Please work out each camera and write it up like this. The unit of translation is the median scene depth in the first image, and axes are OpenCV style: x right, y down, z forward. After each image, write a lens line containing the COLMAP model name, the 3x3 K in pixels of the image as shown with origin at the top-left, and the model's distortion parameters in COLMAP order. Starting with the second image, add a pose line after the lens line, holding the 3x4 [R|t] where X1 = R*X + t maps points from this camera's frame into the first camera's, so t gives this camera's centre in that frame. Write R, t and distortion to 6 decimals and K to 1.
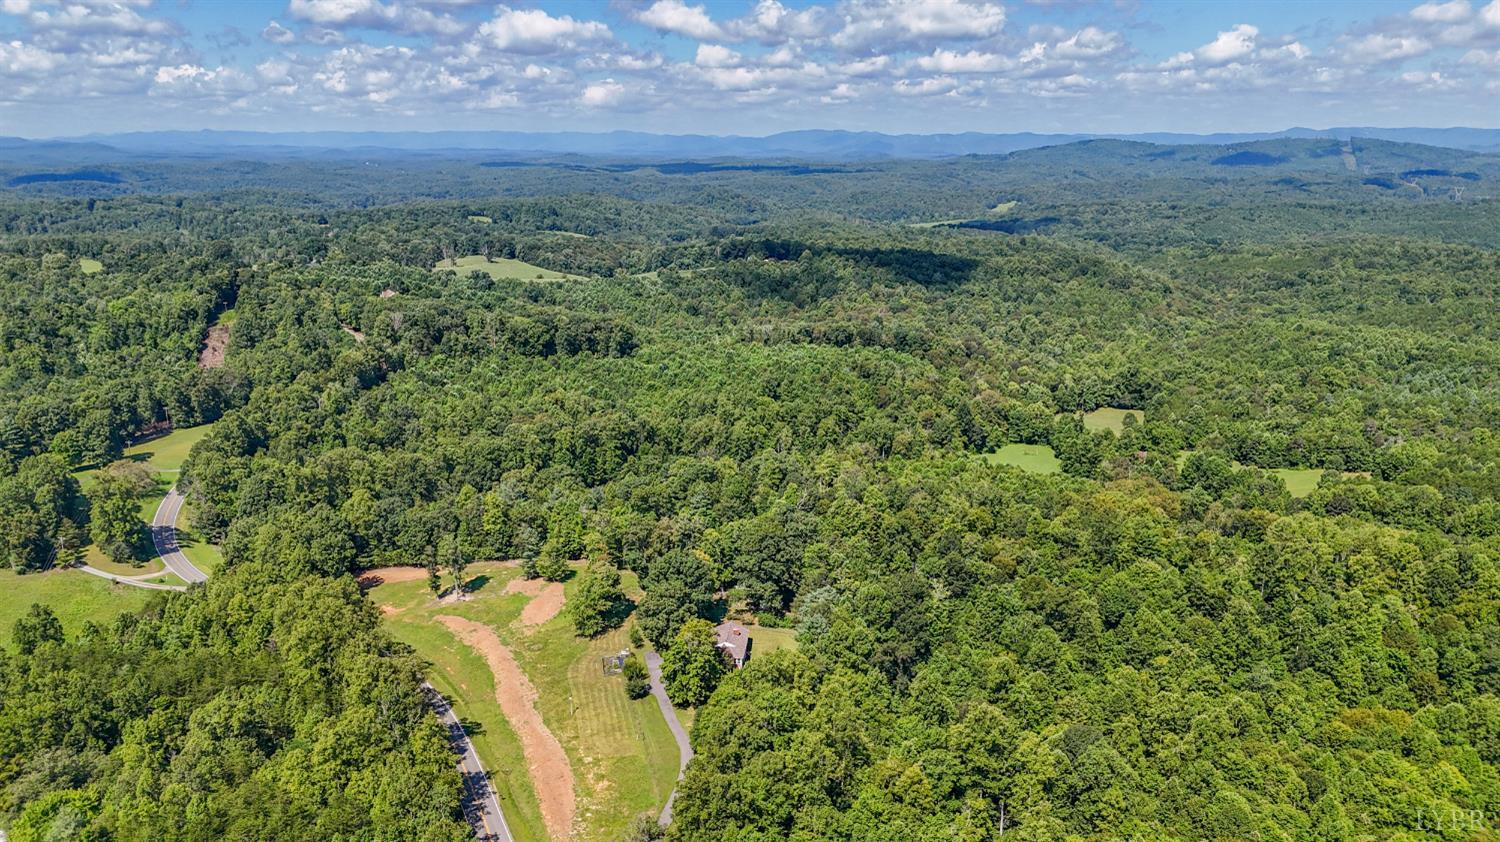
lens RADIAL K [[1114.8, 0, 744.7], [0, 1114.8, 413.1], [0, 0, 1]] dist [0.062471, -0.039871]
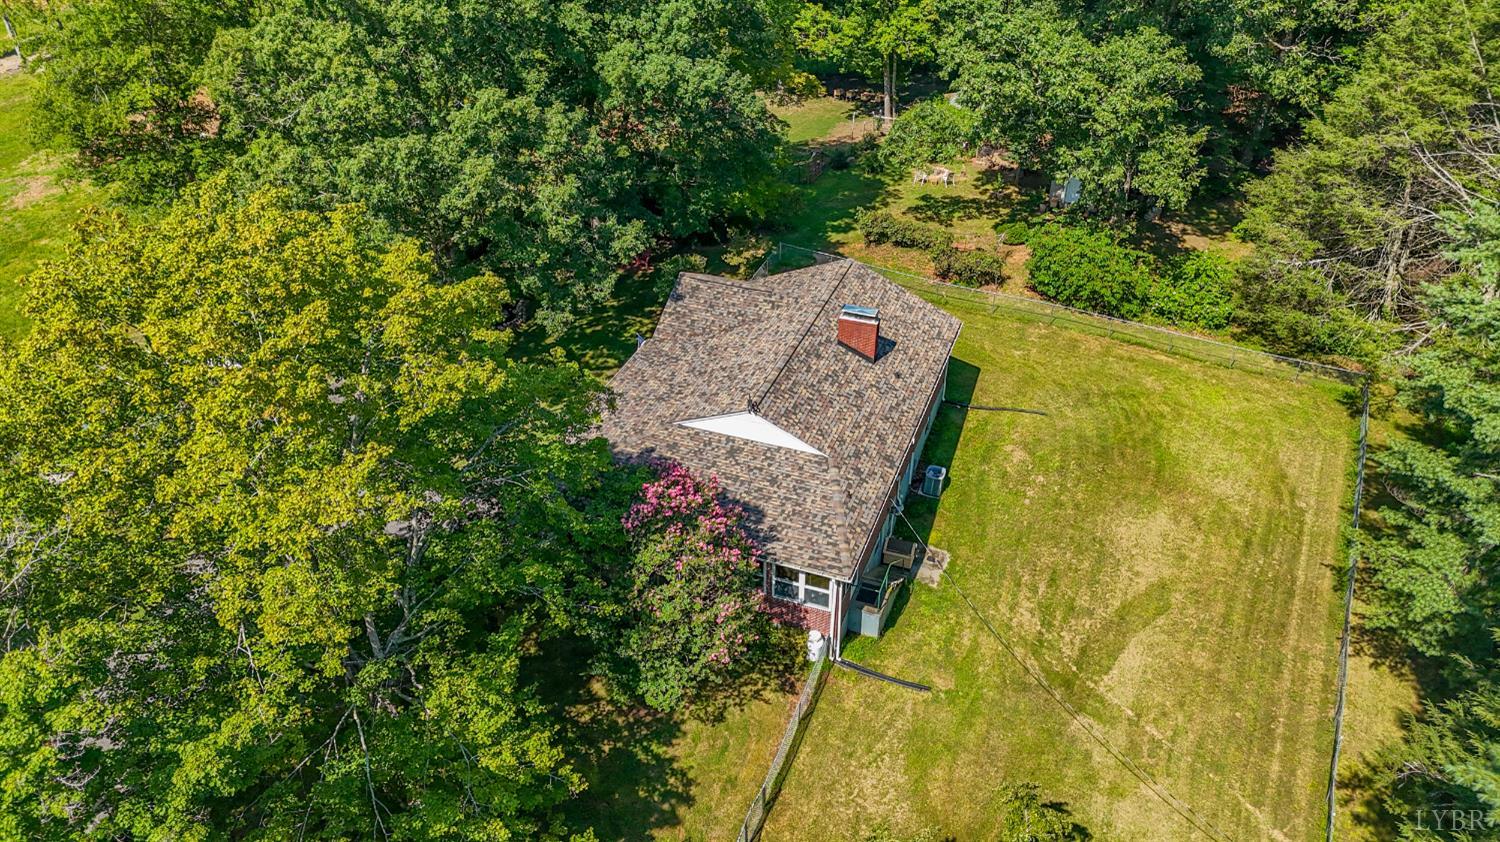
lens RADIAL K [[1114.8, 0, 747.9], [0, 1114.8, 420.6], [0, 0, 1]] dist [0.062471, -0.039871]
pose [[0.967981, 0.139709, -0.208551, 0.008846], [-0.063935, 0.940624, 0.333375, 0.149782], [0.242743, -0.309367, 0.919439, 0.802128]]
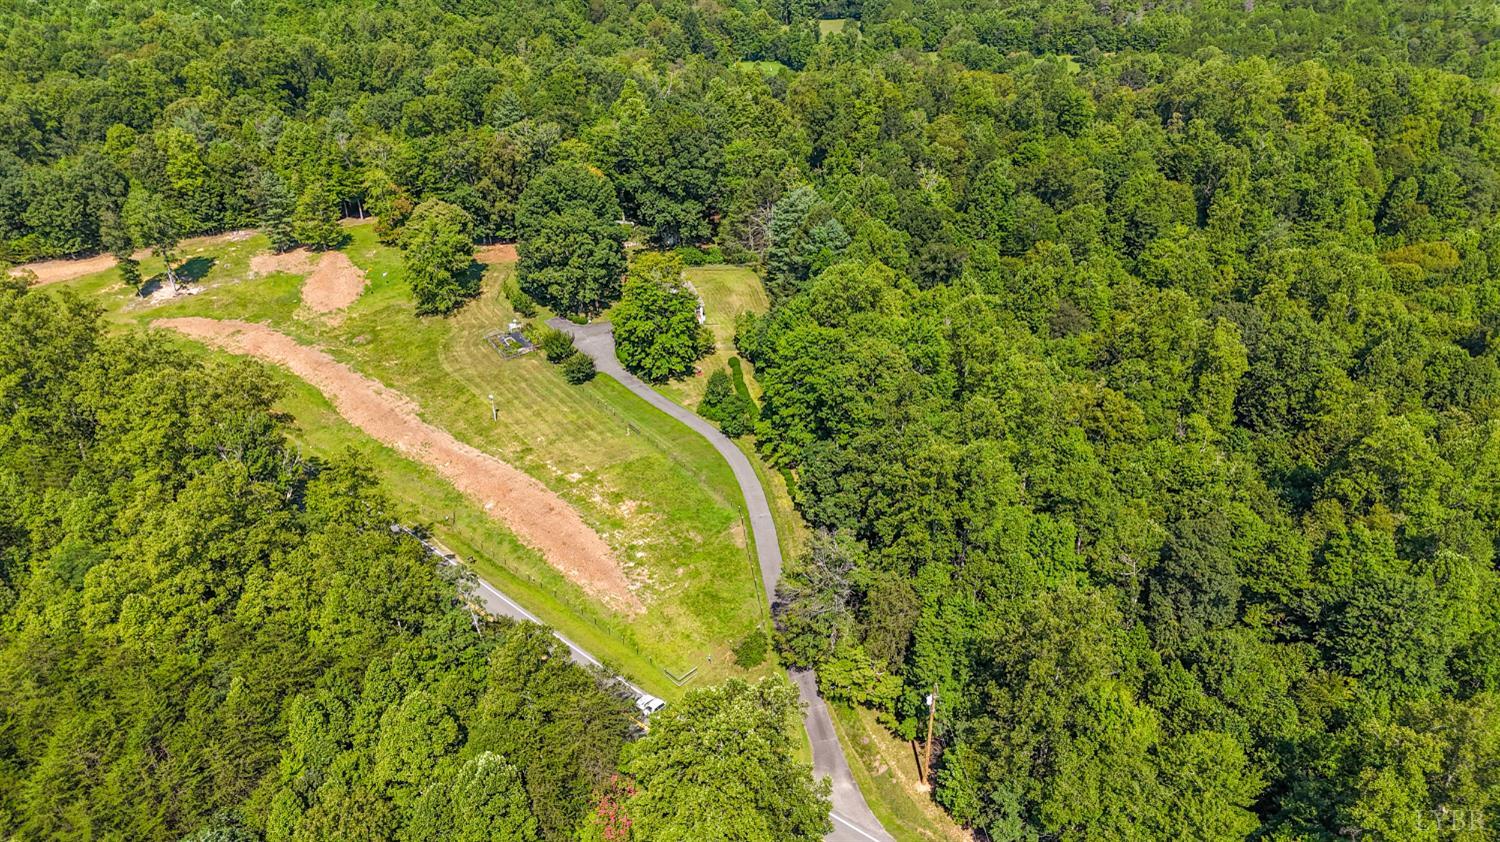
lens RADIAL K [[1114.8, 0, 758.9], [0, 1114.8, 424.2], [0, 0, 1]] dist [0.062471, -0.039871]
pose [[0.925733, -0.180105, 0.332536, -0.192947], [0.077037, 0.950684, 0.300442, 0.075192], [-0.370248, -0.252512, 0.893954, 0.310479]]
